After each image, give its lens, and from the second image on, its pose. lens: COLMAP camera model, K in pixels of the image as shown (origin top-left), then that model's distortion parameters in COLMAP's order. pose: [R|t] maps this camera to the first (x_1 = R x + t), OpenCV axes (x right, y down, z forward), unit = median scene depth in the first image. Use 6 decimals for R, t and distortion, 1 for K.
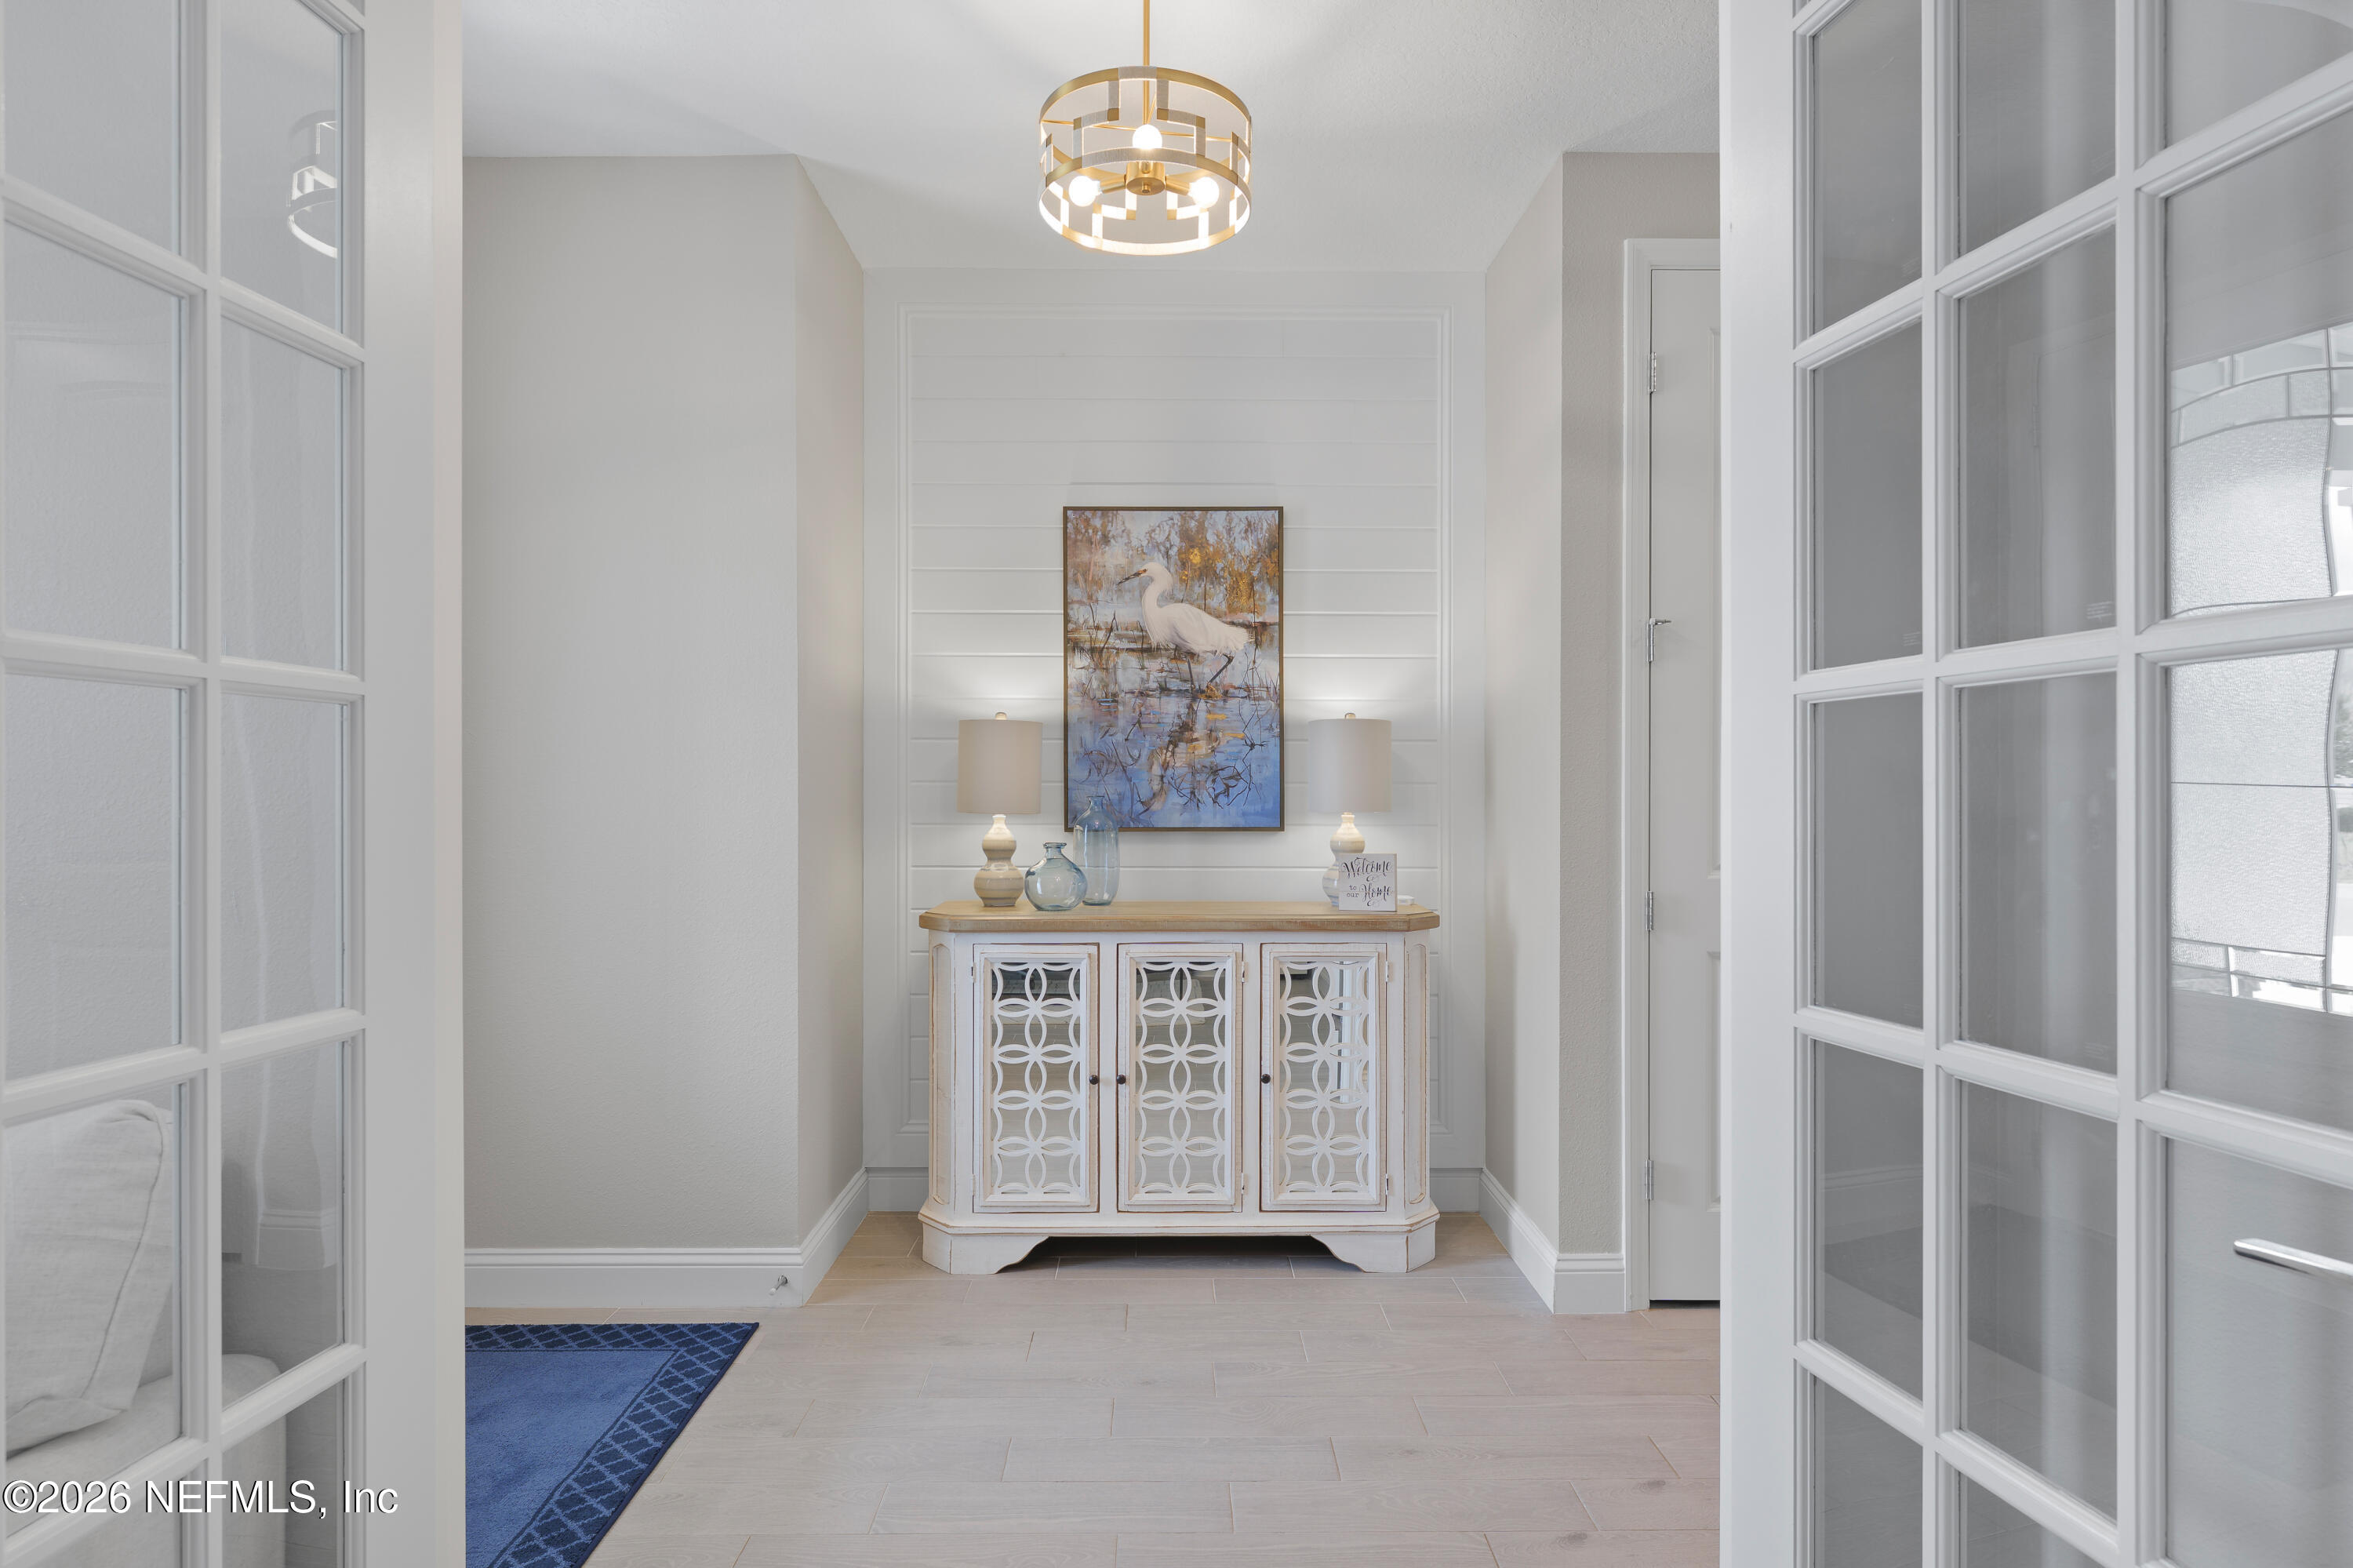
lens RADIAL K [[1257.8, 0, 1176.5], [0, 1257.8, 784.0], [0, 0, 1]] dist [0.000651, 0.000112]
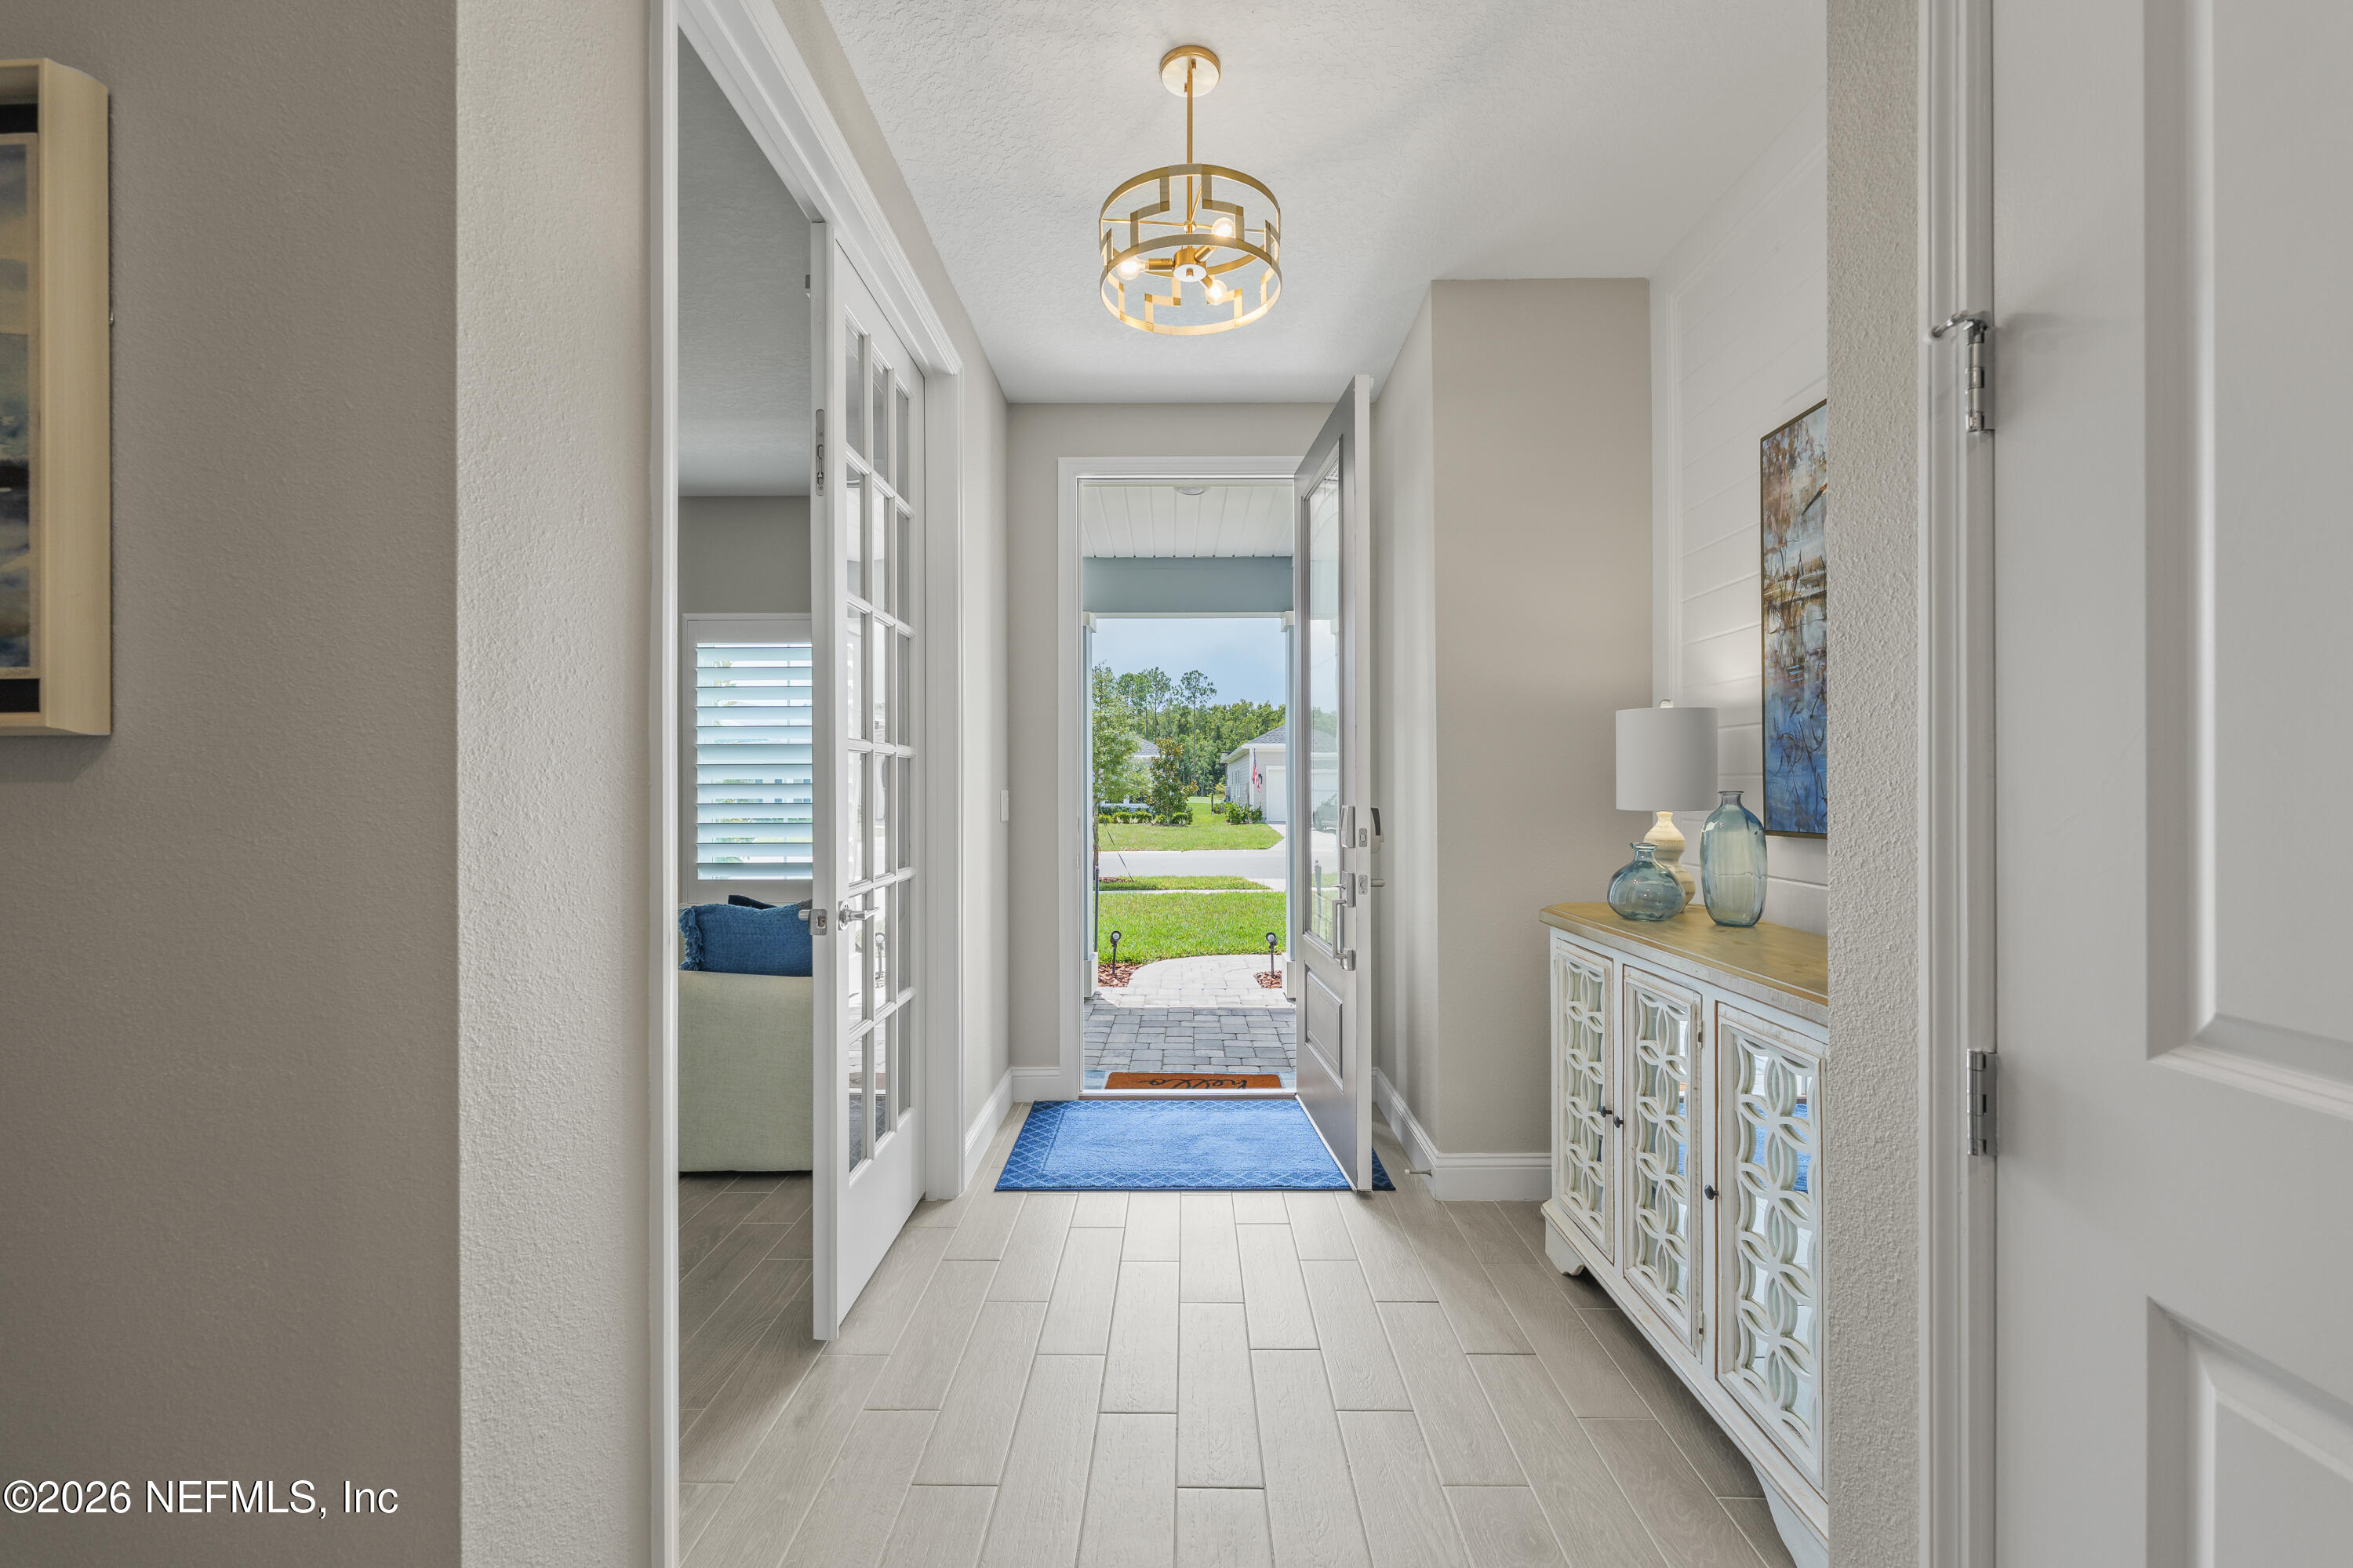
lens RADIAL K [[955.1, 0, 1176.5], [0, 955.1, 784.0], [0, 0, 1]] dist [0.001994, 0.000345]
pose [[-0.010078, -0.004722, -0.999938, 0.537216], [0.000058, 0.999989, -0.004722, 0.007811], [0.999949, -0.000105, -0.010077, 0.625169]]
